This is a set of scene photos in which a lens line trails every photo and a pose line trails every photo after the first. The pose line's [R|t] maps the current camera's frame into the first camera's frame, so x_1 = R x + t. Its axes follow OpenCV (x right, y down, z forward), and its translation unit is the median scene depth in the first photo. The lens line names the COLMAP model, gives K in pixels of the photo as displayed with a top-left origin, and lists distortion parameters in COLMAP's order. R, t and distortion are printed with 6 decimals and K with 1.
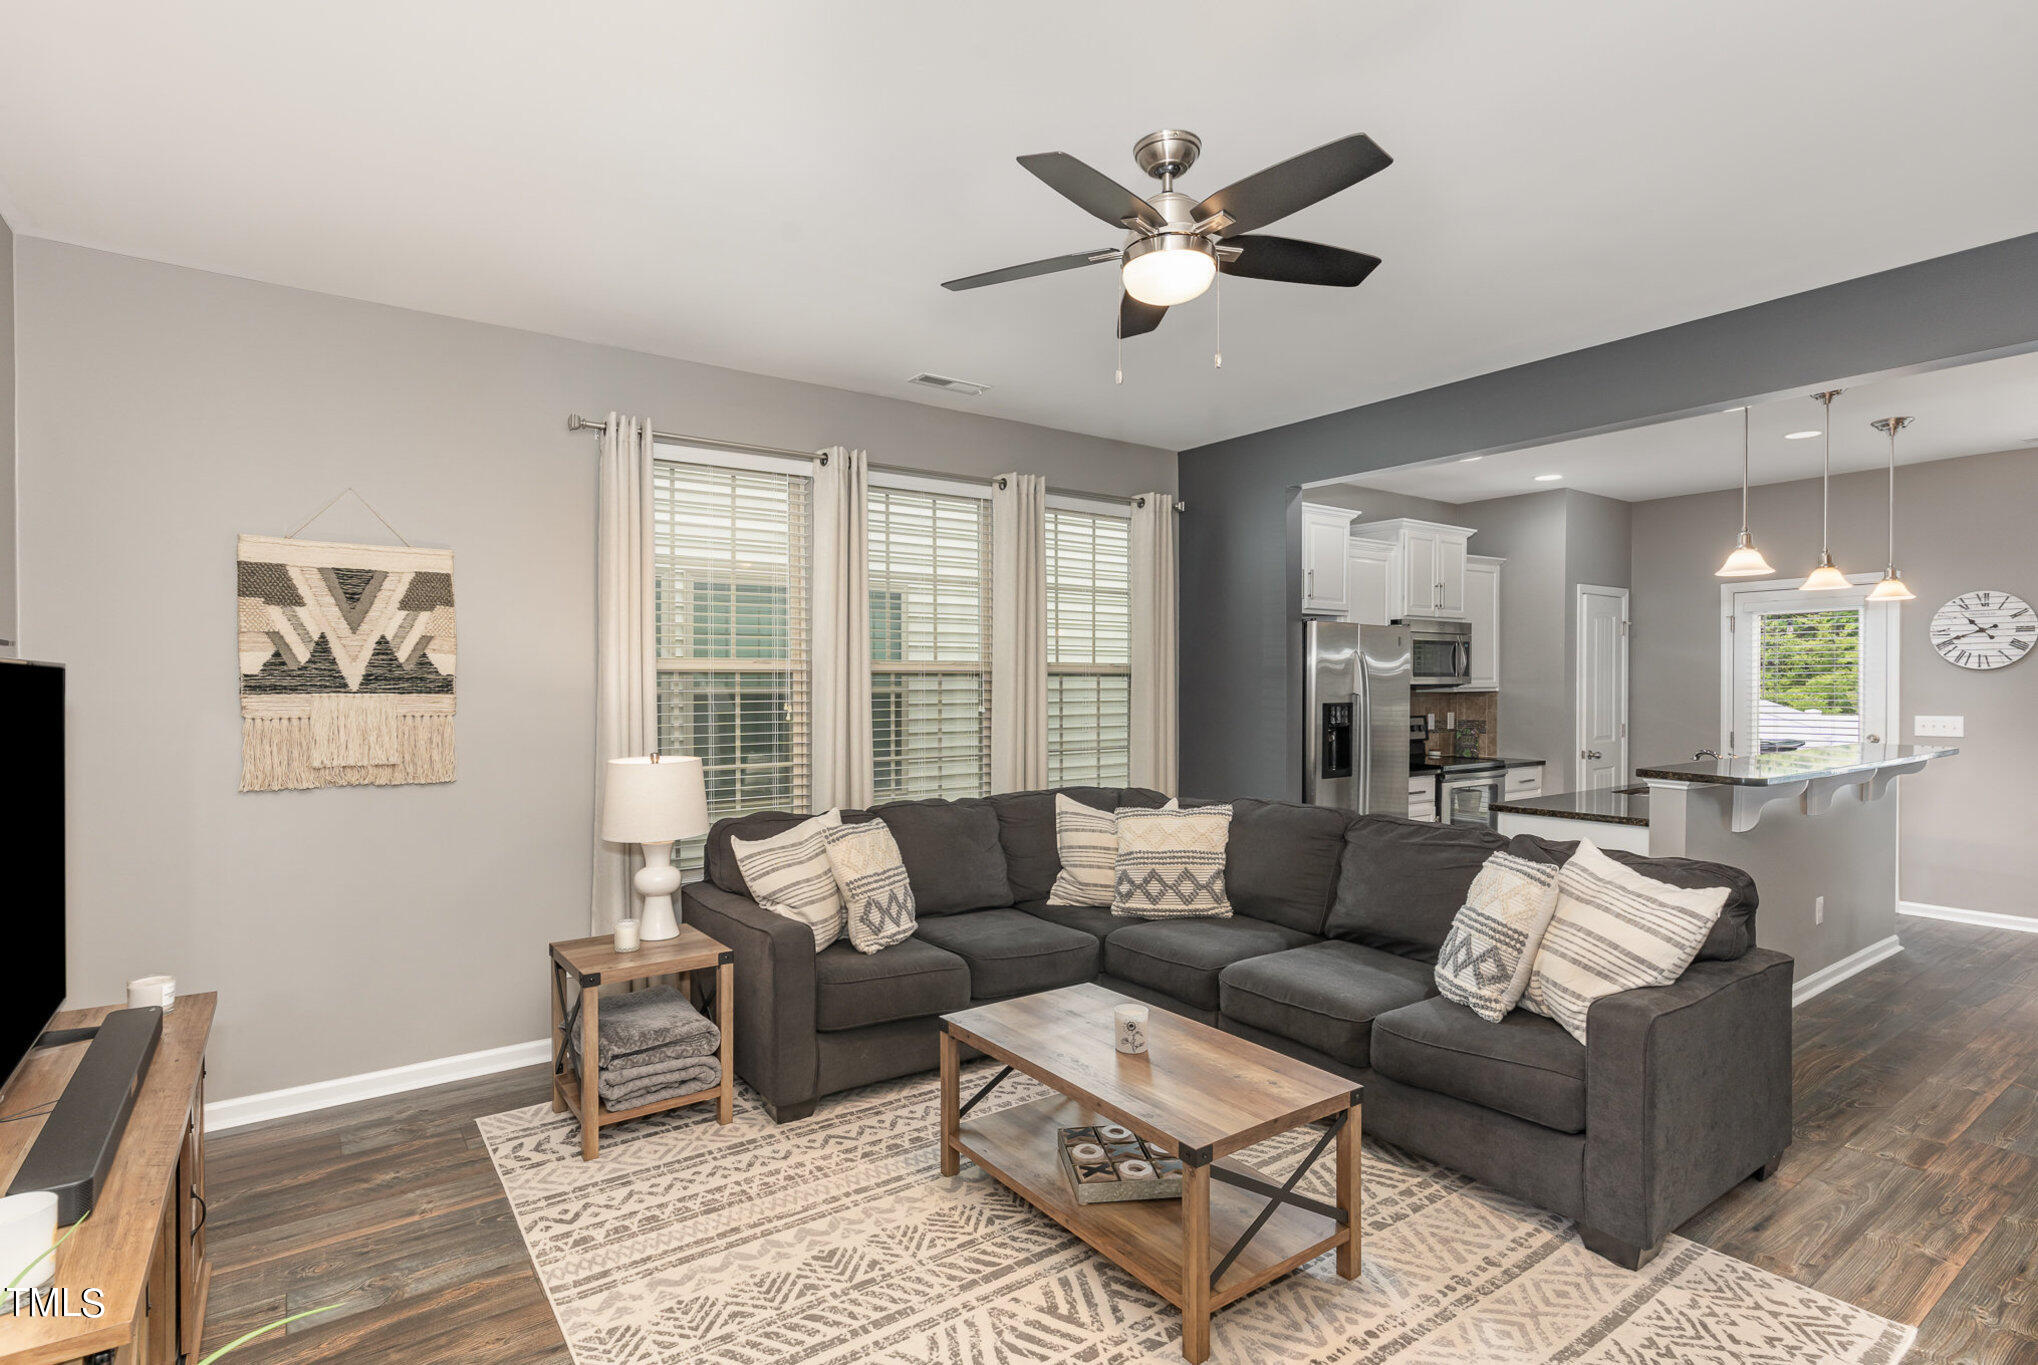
lens RADIAL K [[1020.3, 0, 999.3], [0, 1020.3, 687.4], [0, 0, 1]] dist [0.005227, 0.000552]
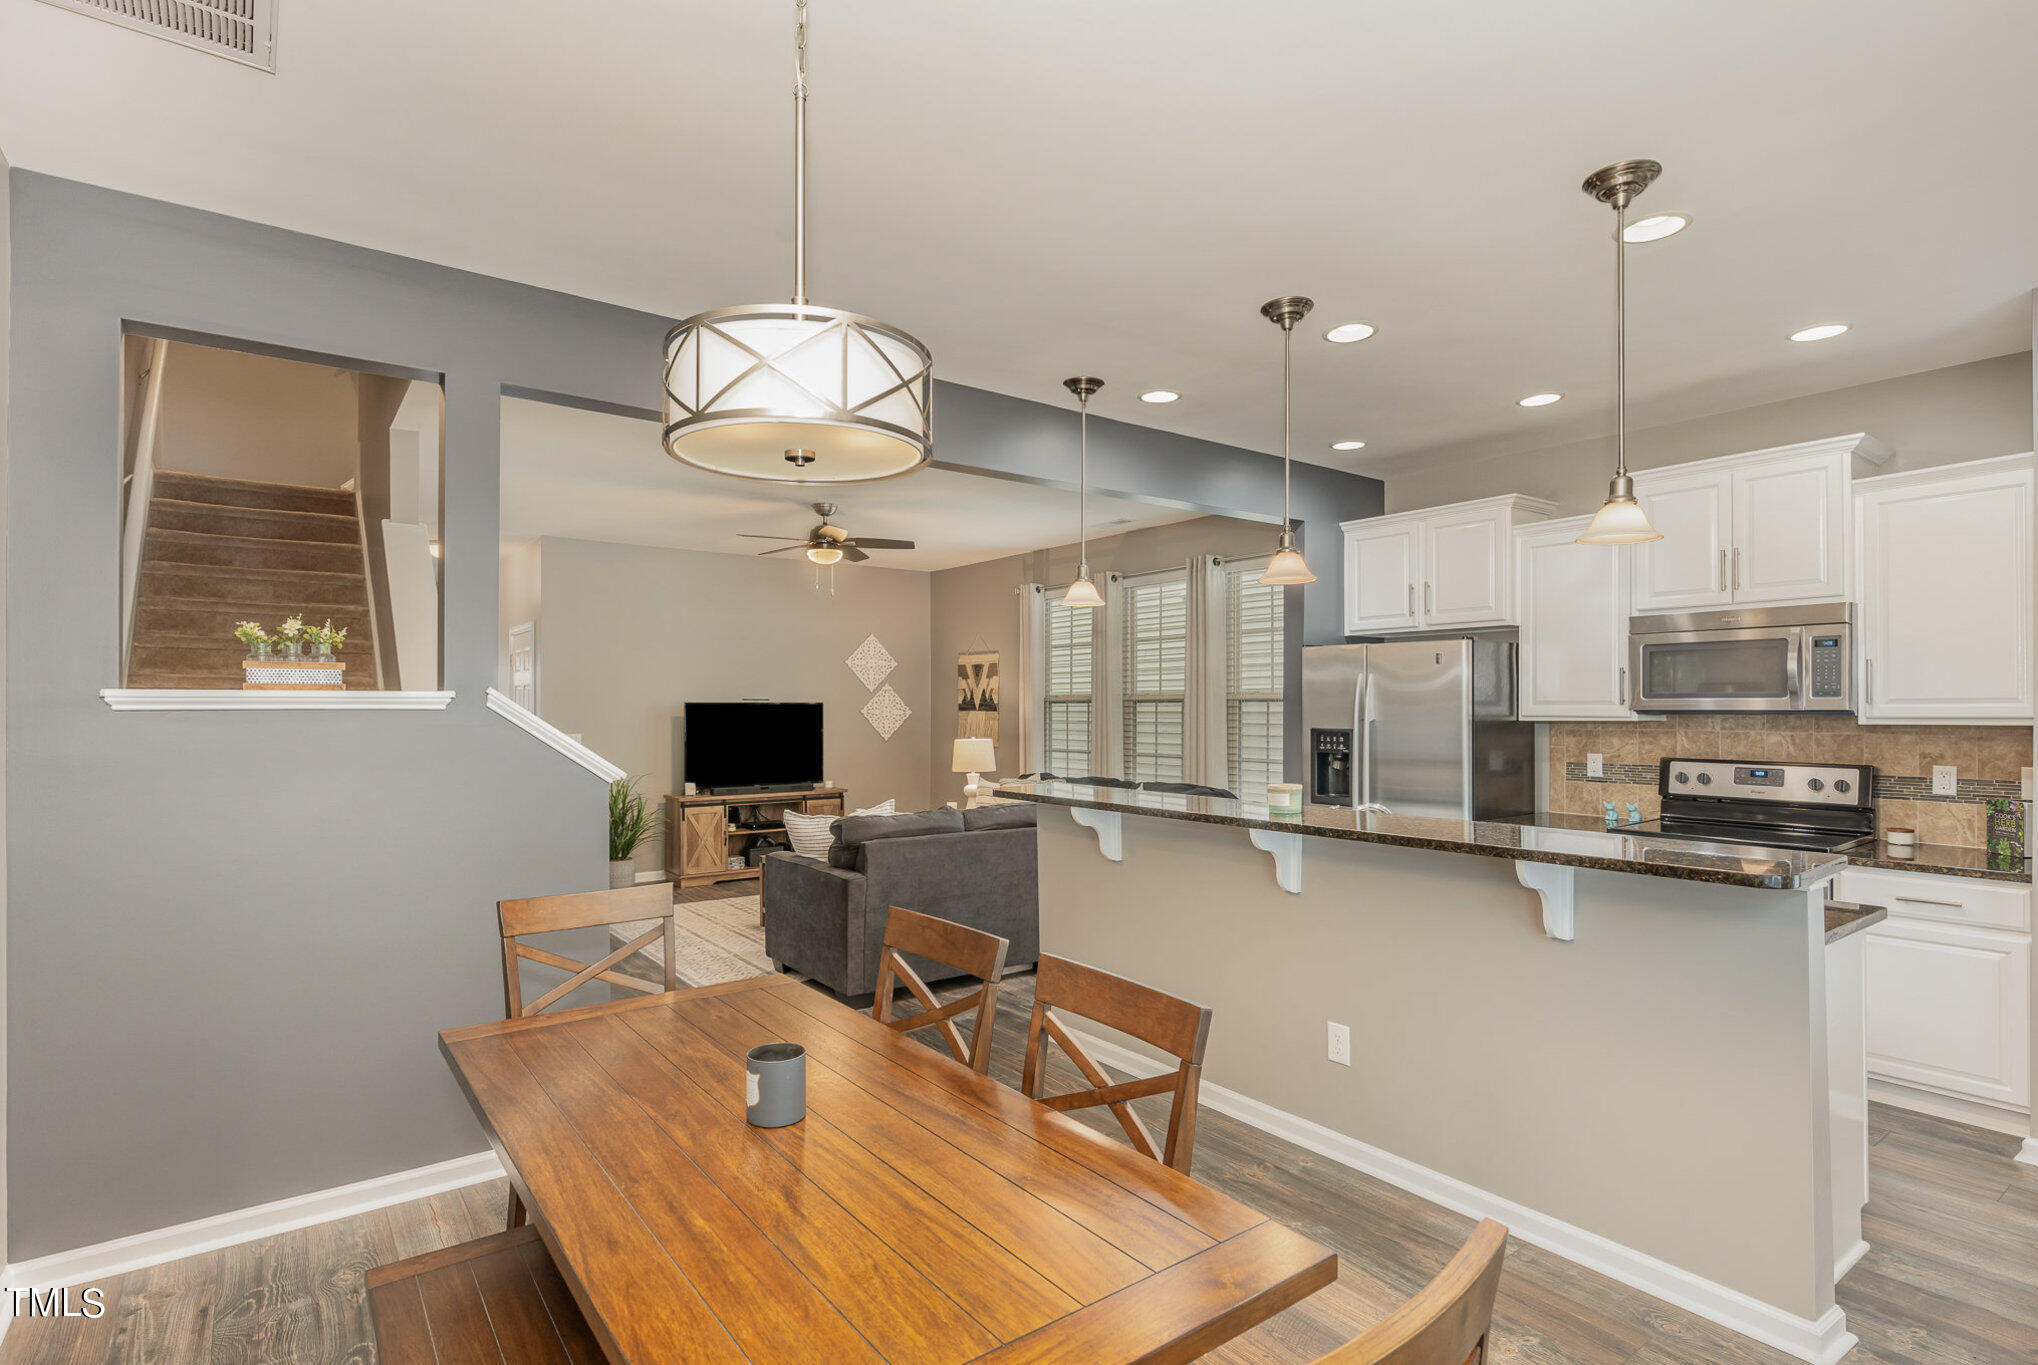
lens RADIAL K [[1020.3, 0, 1011.2], [0, 1020.3, 704.1], [0, 0, 1]] dist [0.005227, 0.000552]
pose [[0.018570, -0.000920, -0.999827, 1.950796], [-0.001134, 0.999999, -0.000941, -0.009116], [0.999827, 0.001152, 0.018569, 0.997917]]
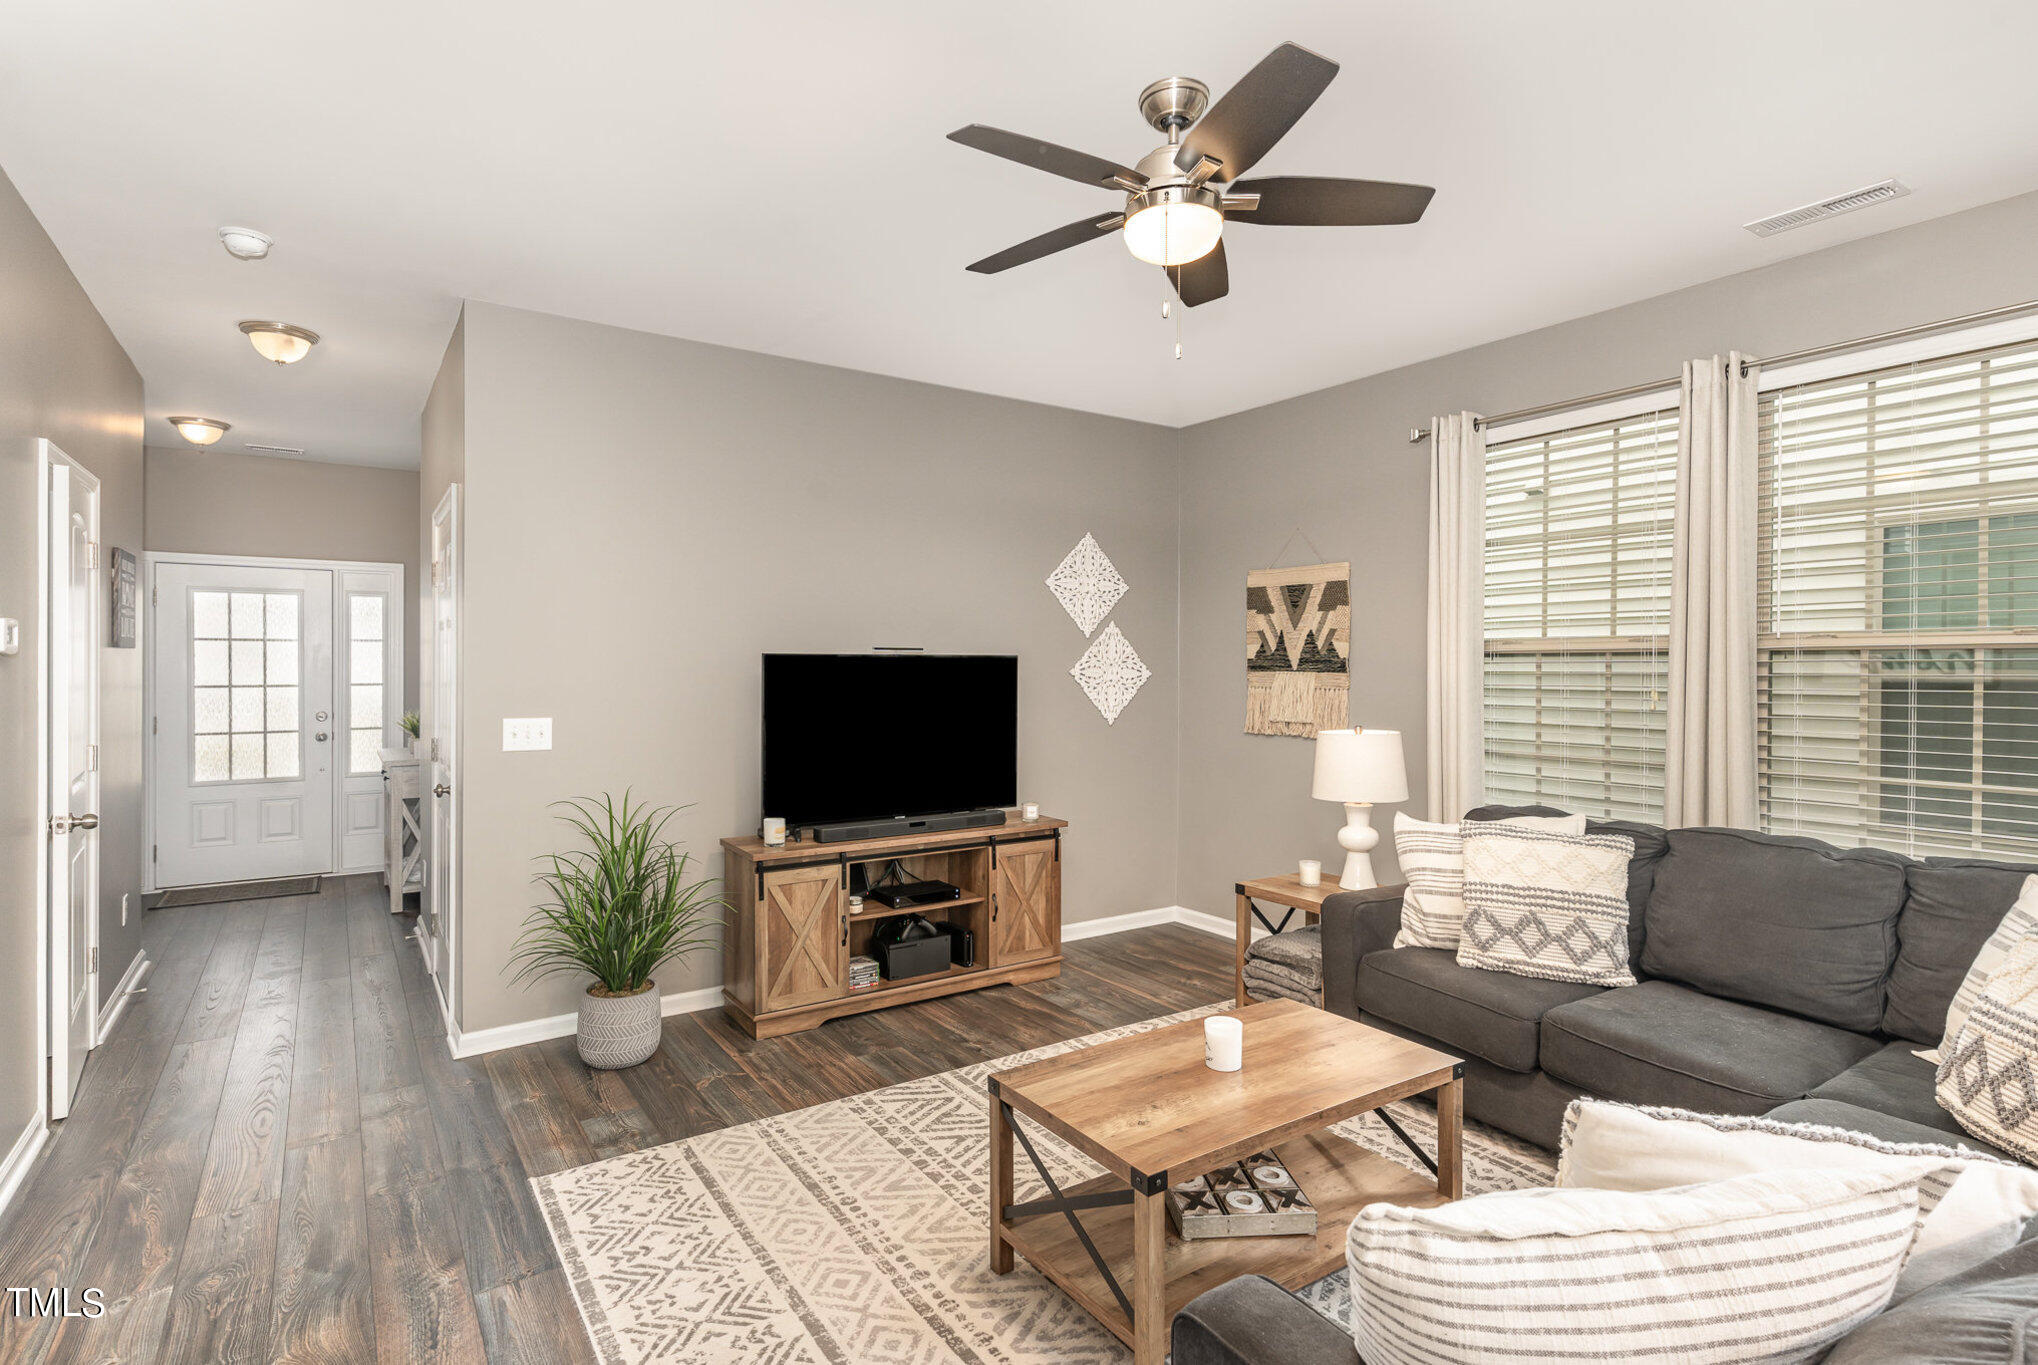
lens RADIAL K [[1020.3, 0, 1009.4], [0, 1020.3, 669.3], [0, 0, 1]] dist [0.005227, 0.000552]
pose [[-0.031823, 0.006422, -0.999473, 0.778170], [-0.002801, 0.999975, 0.006514, -0.005377], [0.999490, 0.003007, -0.031804, 0.620124]]
